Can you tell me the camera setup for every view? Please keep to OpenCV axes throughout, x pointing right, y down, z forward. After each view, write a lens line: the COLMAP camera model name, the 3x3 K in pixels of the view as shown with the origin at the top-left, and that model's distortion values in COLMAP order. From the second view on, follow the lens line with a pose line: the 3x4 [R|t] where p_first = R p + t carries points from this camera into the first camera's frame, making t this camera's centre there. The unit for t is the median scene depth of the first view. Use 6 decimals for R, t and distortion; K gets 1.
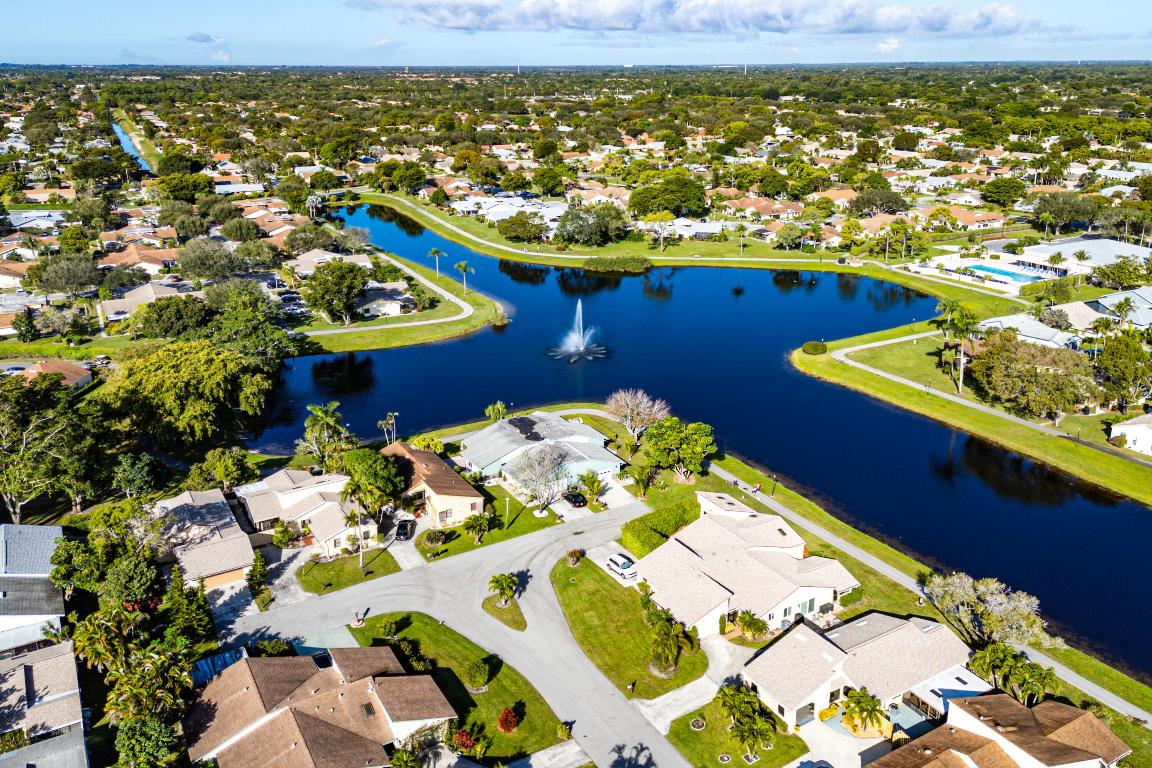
lens RADIAL K [[902.5, 0, 576.0], [0, 902.5, 384.0], [0, 0, 1]] dist [0.079493, -0.111717]
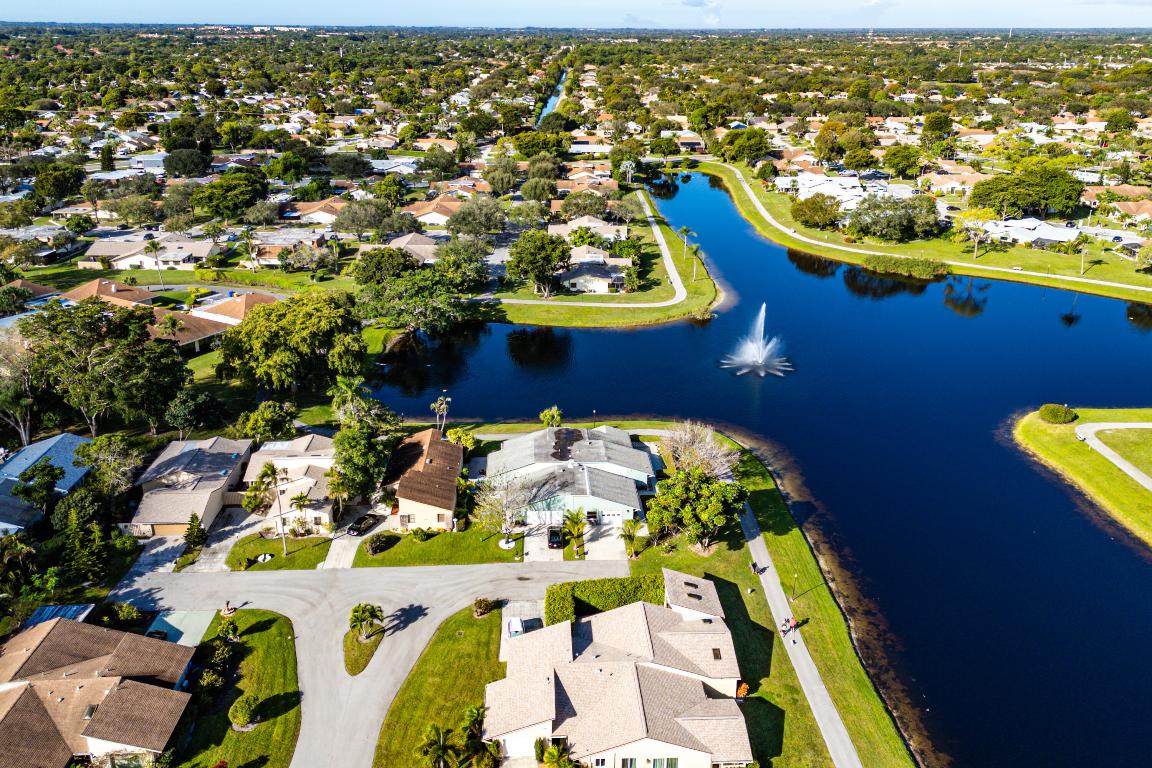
lens RADIAL K [[902.5, 0, 576.0], [0, 902.5, 384.0], [0, 0, 1]] dist [0.079493, -0.111717]
pose [[0.878795, 0.179381, -0.442202, 0.231259], [-0.163632, 0.983752, 0.073874, -0.051620], [0.448269, 0.007438, 0.893868, 0.151753]]
